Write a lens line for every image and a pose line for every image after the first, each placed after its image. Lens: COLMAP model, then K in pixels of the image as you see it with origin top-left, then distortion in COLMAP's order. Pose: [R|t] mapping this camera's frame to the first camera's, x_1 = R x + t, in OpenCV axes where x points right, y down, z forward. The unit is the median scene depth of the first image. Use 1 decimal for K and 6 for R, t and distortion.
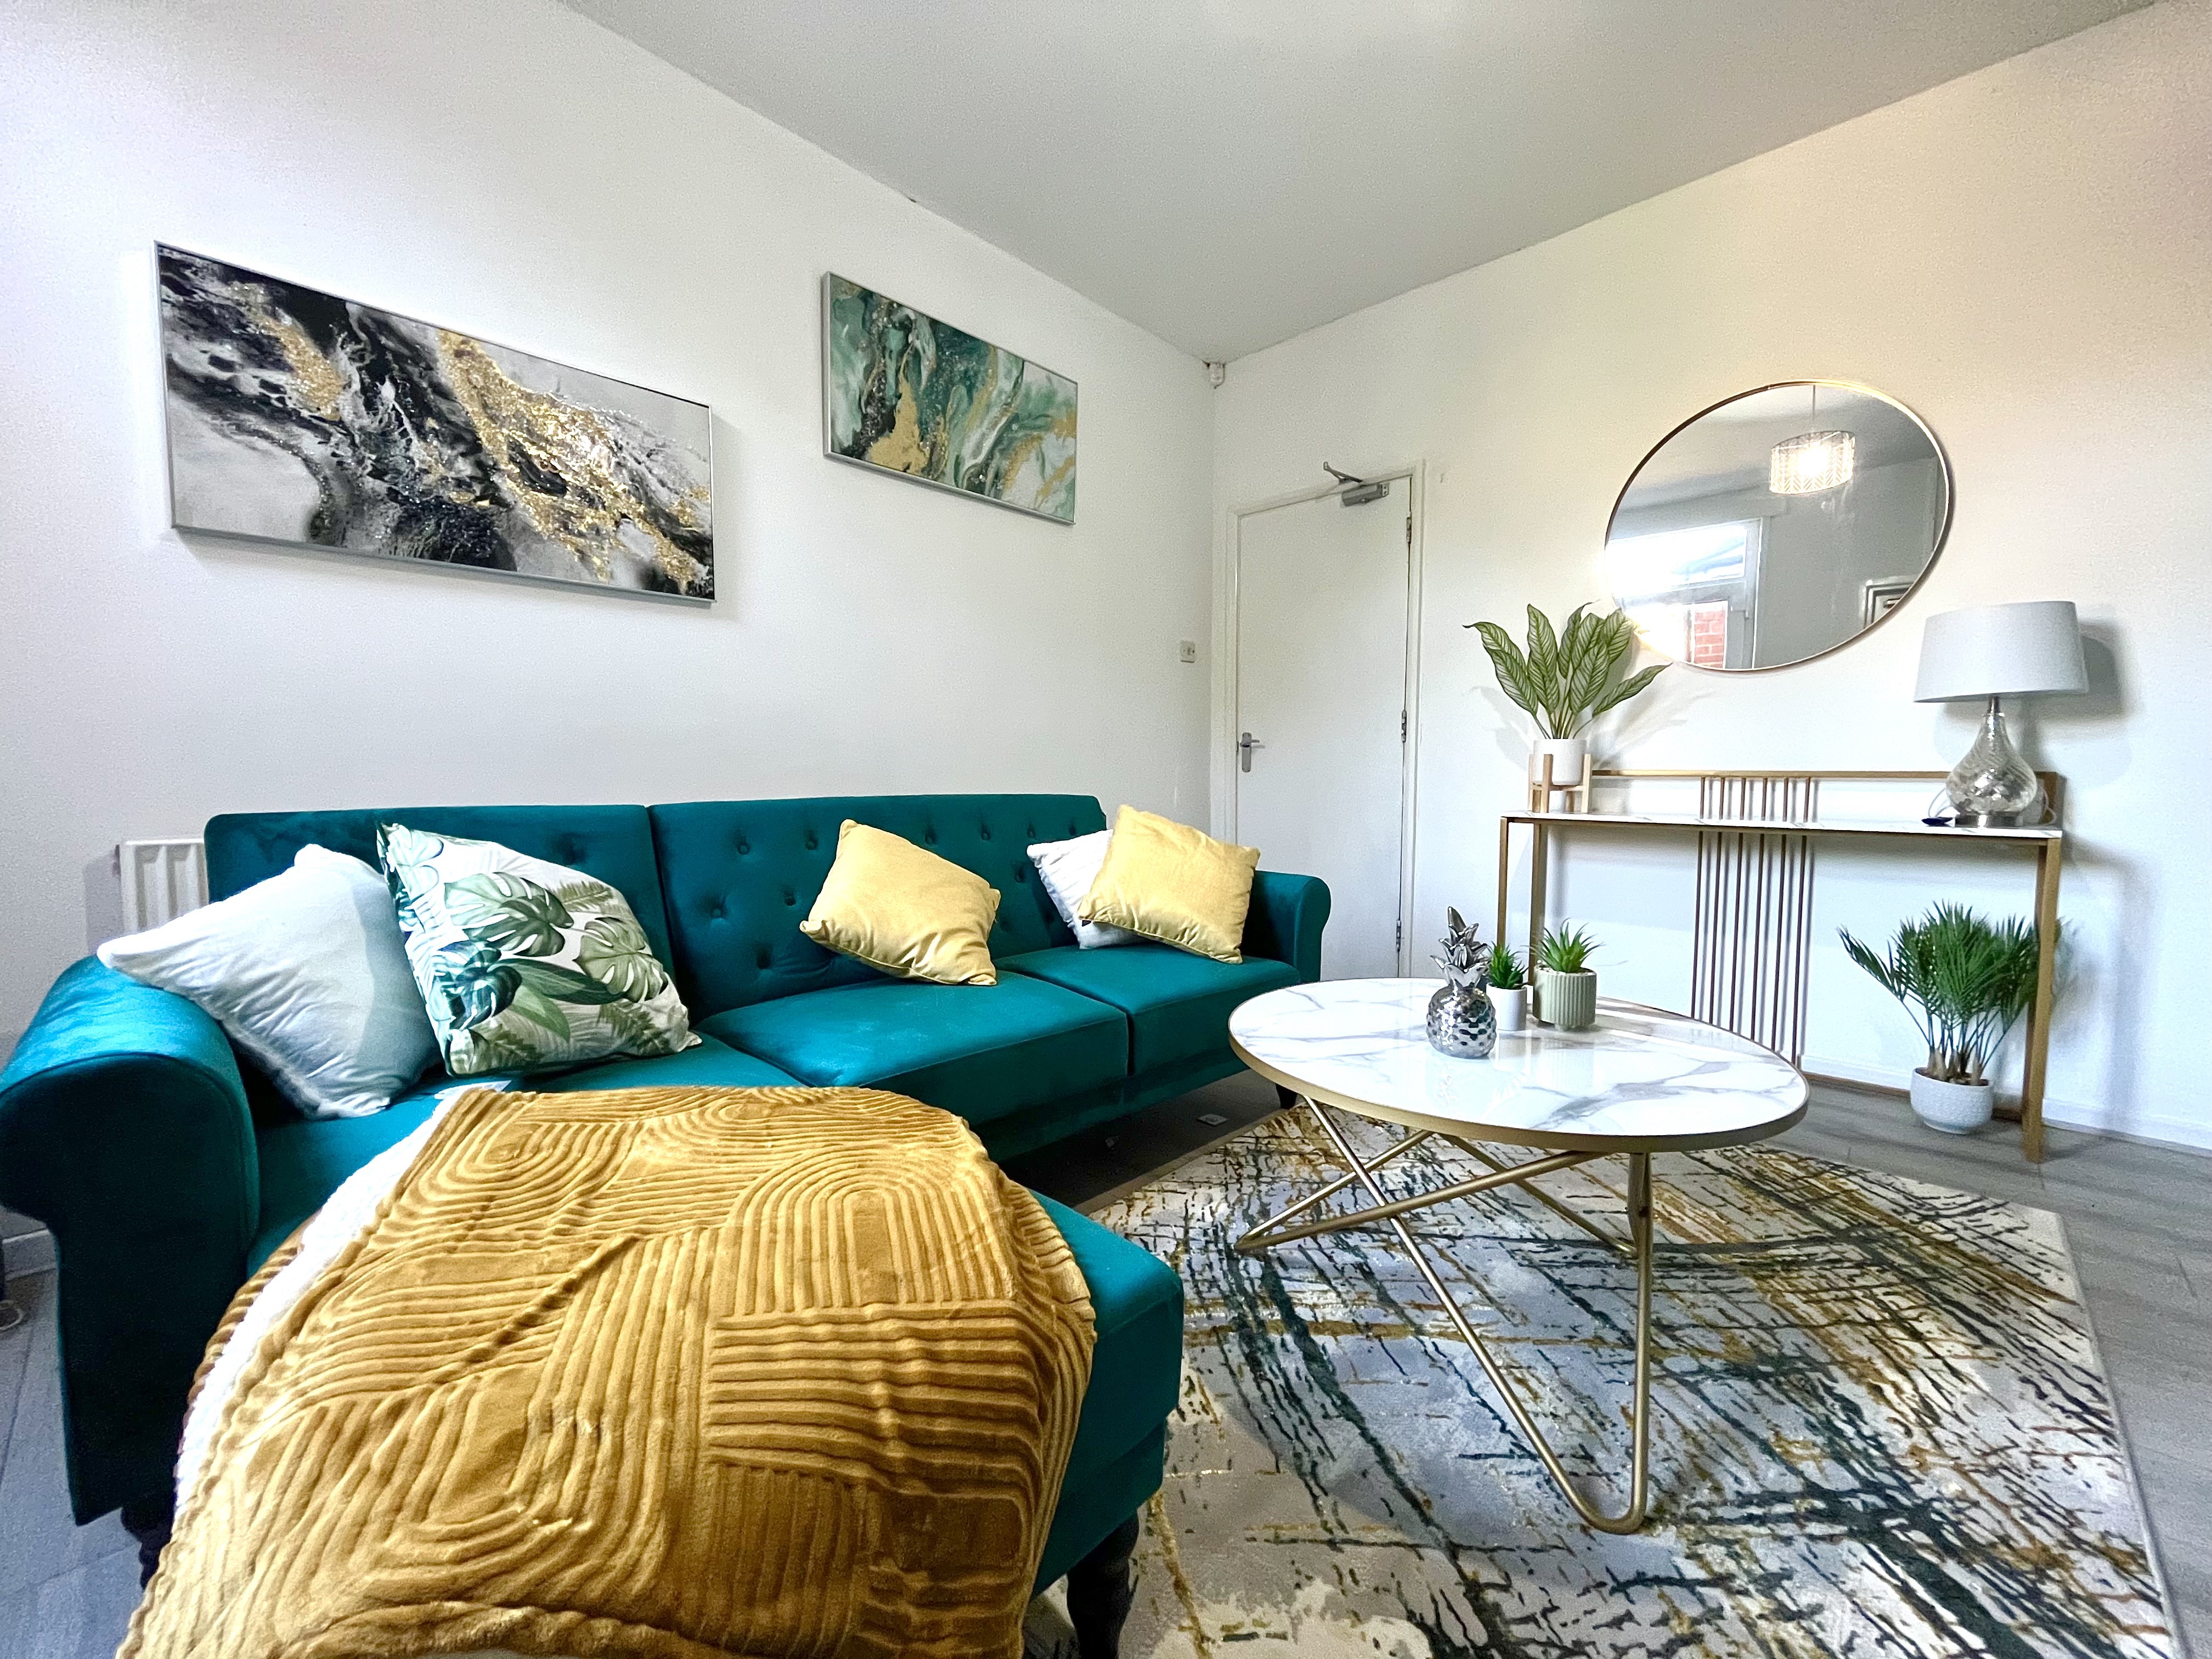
lens RADIAL K [[898.8, 0, 1100.3], [0, 898.8, 831.3], [0, 0, 1]] dist [-0.004654, -0.000400]
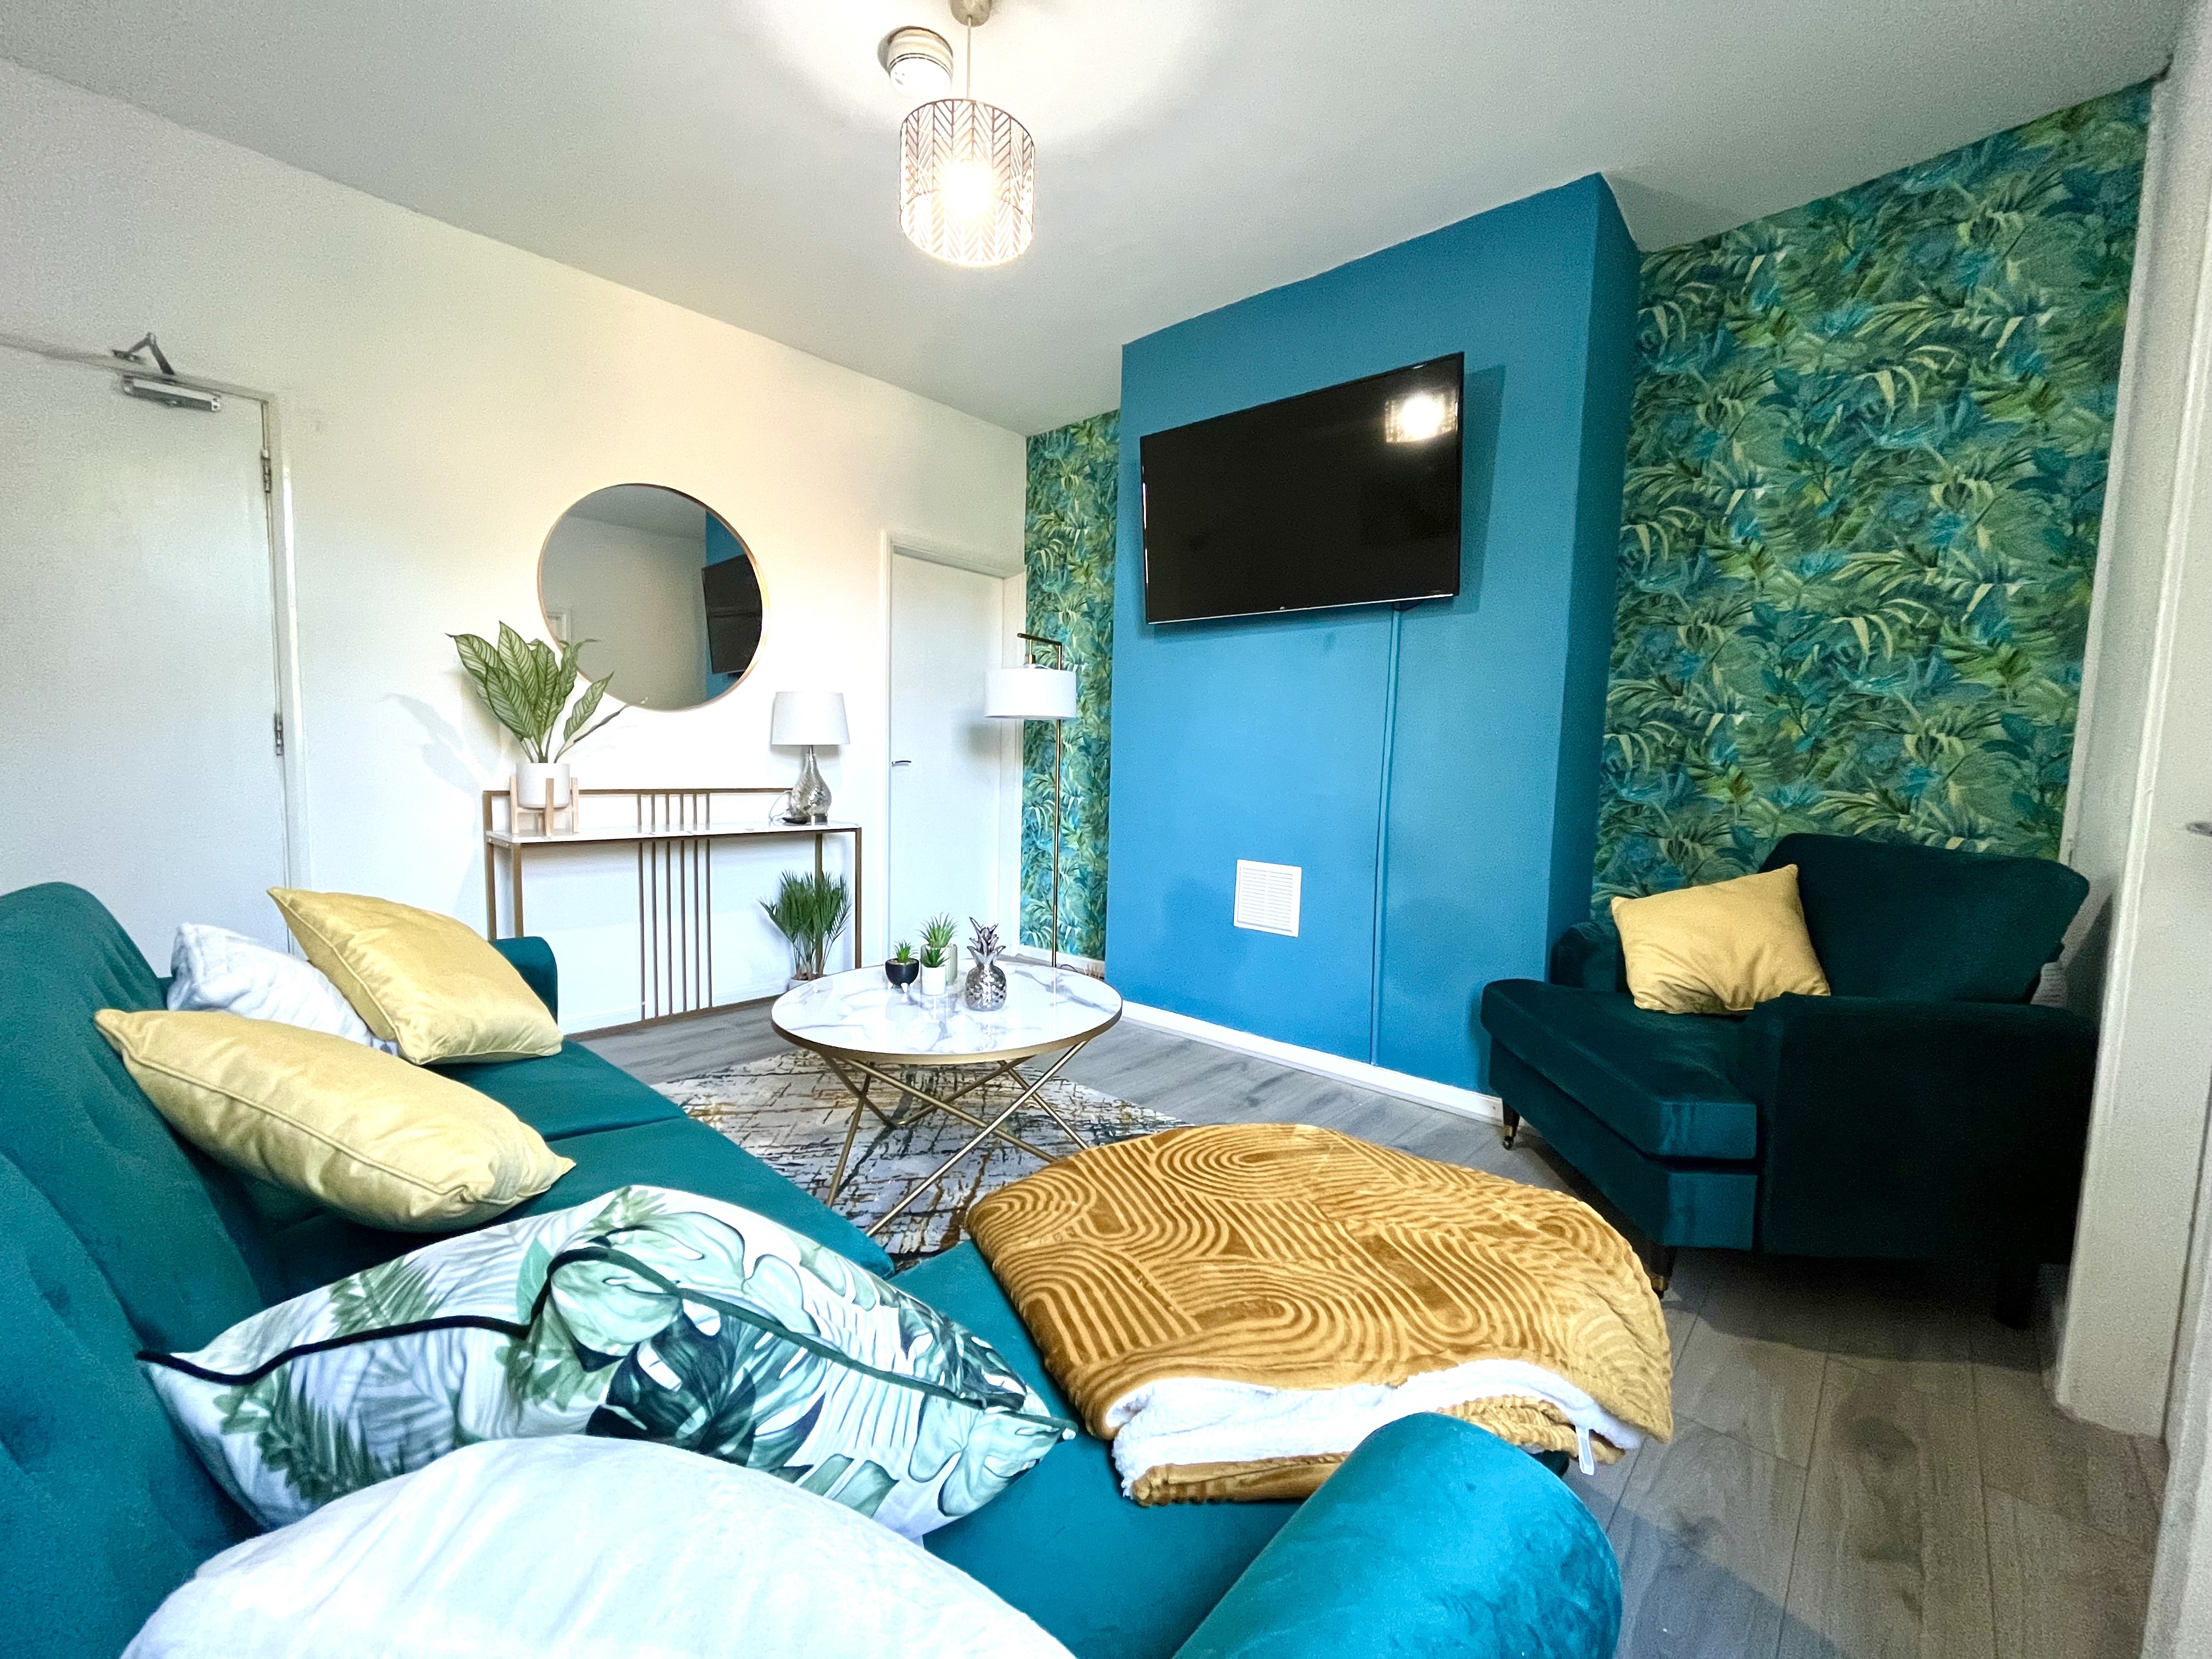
lens RADIAL K [[898.8, 0, 1100.3], [0, 898.8, 831.3], [0, 0, 1]] dist [-0.004654, -0.000400]
pose [[-0.021091, -0.085404, 0.996123, -0.877637], [0.042590, 0.995364, 0.086241, -0.141812], [-0.998870, 0.044244, -0.017356, 0.645221]]
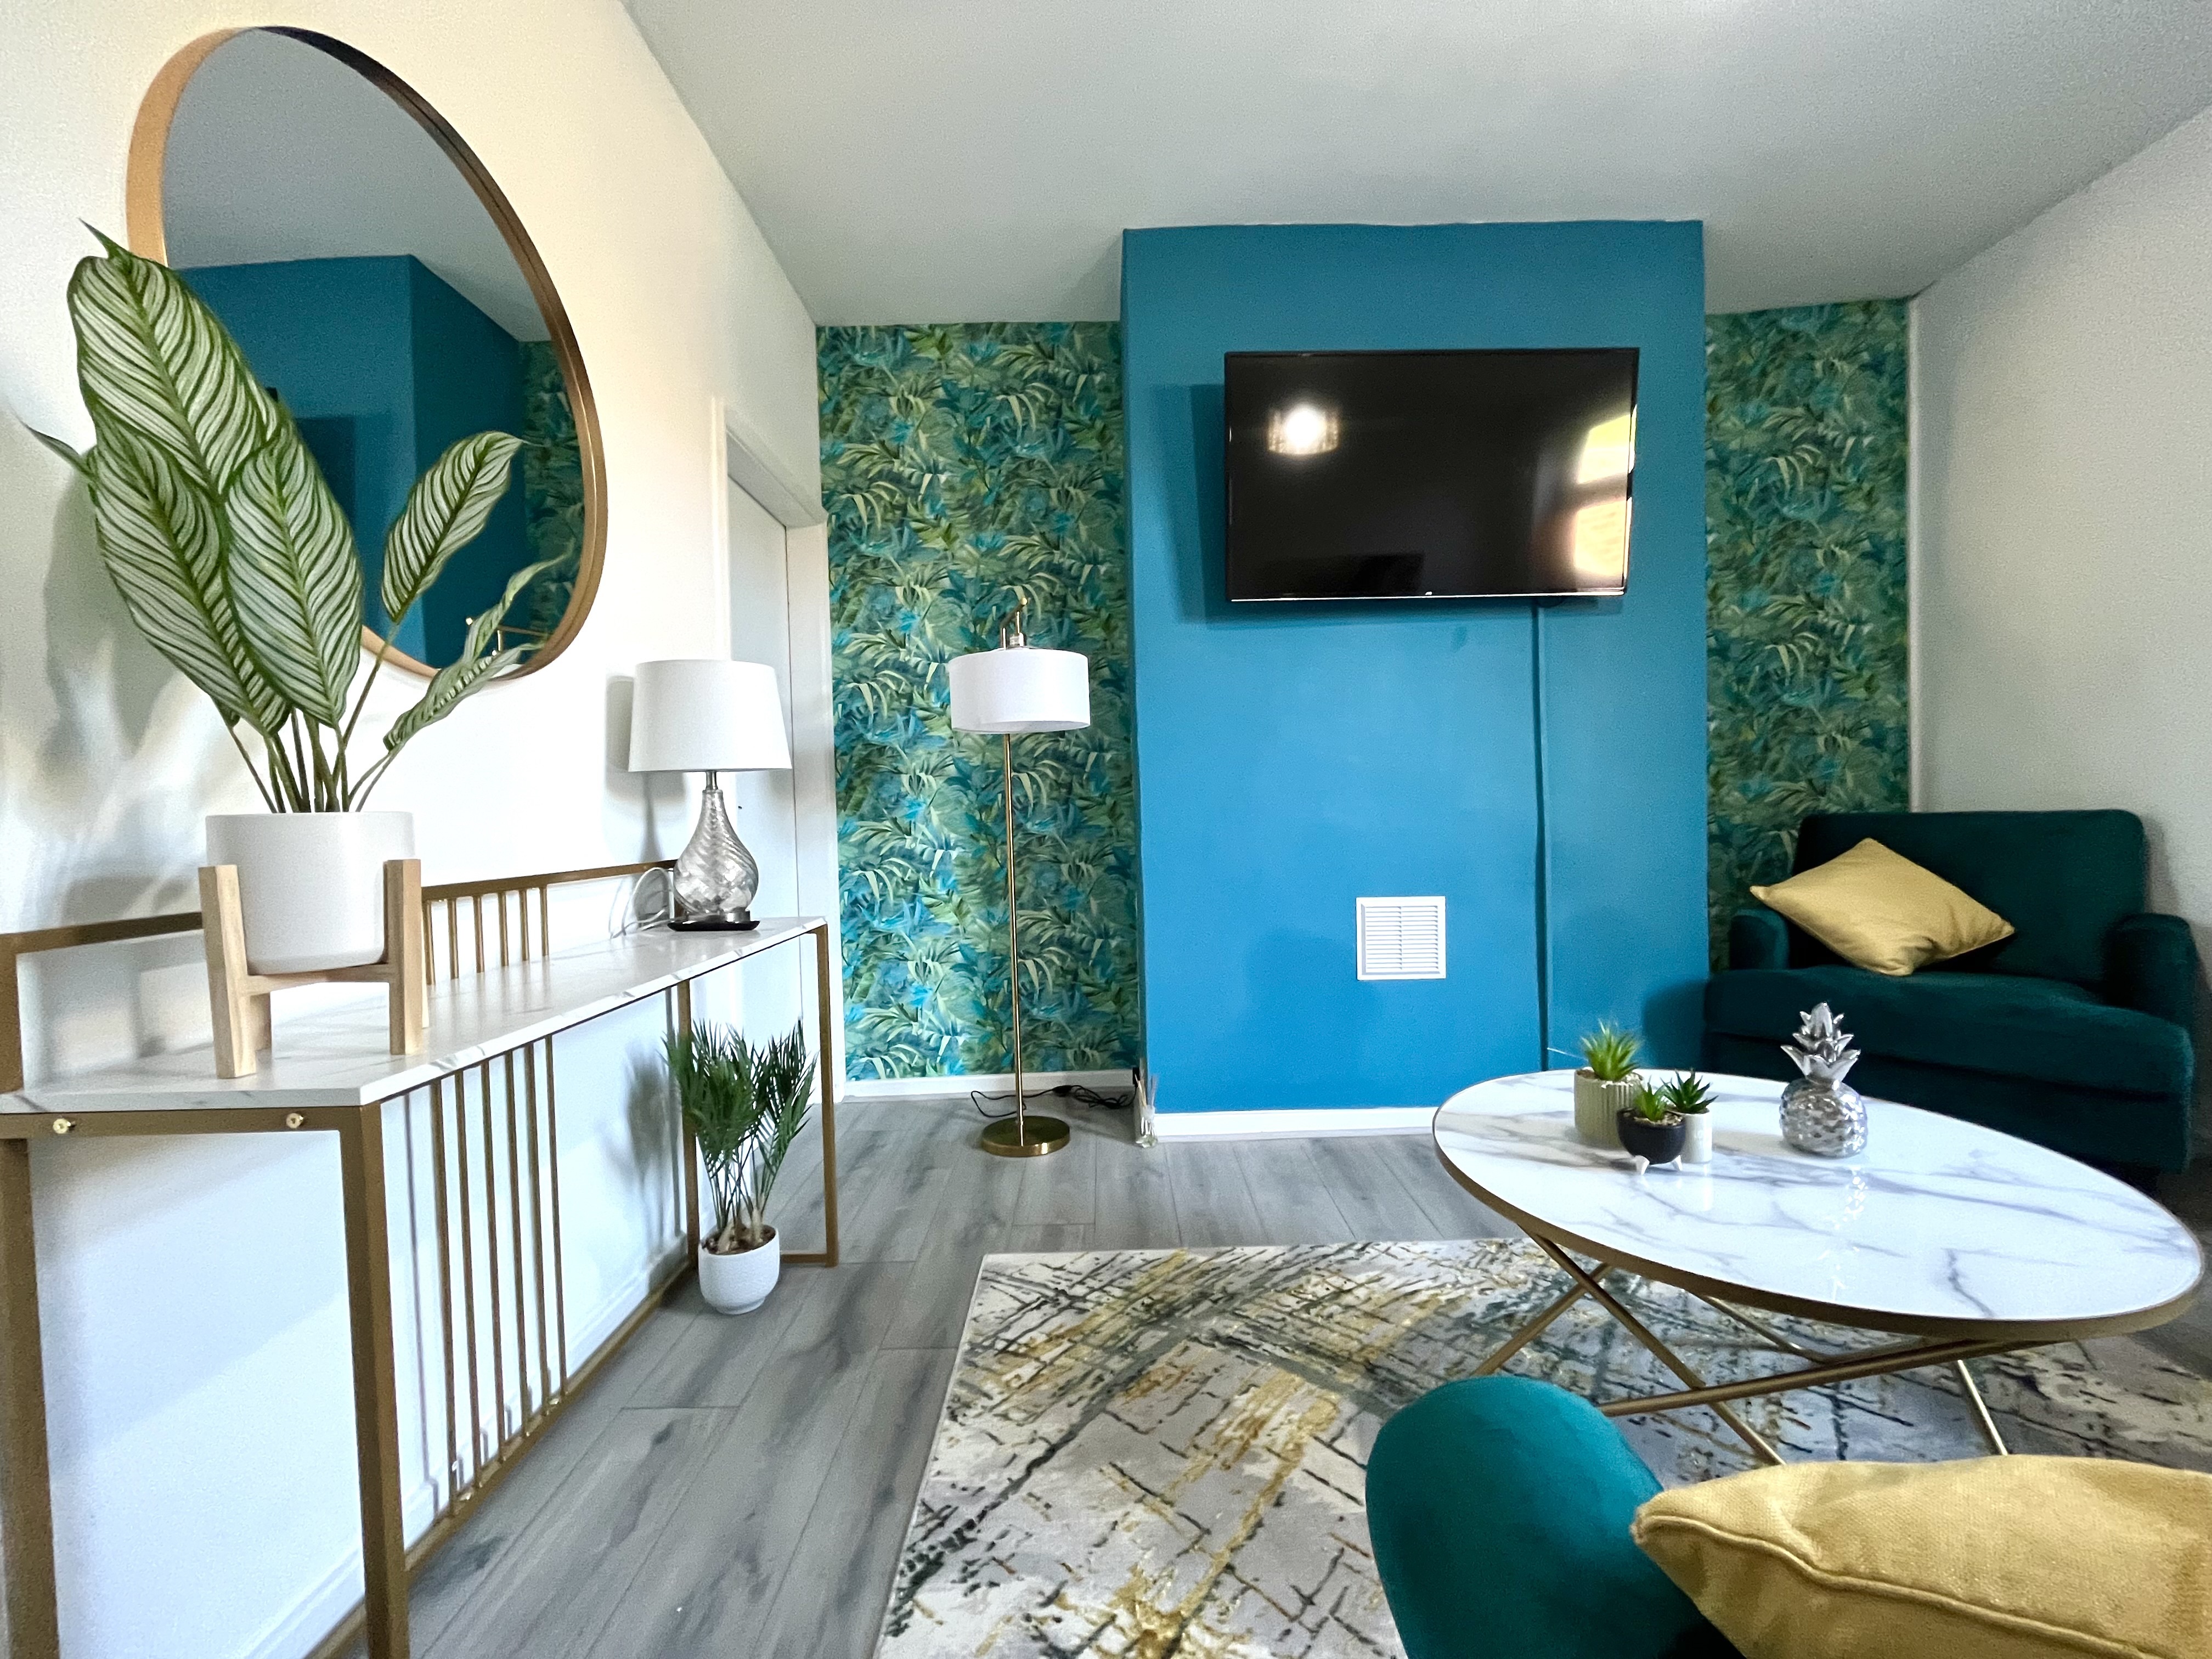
lens RADIAL K [[898.8, 0, 1100.3], [0, 898.8, 831.3], [0, 0, 1]] dist [-0.004654, -0.000400]
pose [[-0.687598, 0.000166, 0.726091, 0.191625], [0.074303, 0.994766, 0.070136, -0.161570], [-0.722279, 0.102176, -0.684012, 1.695065]]
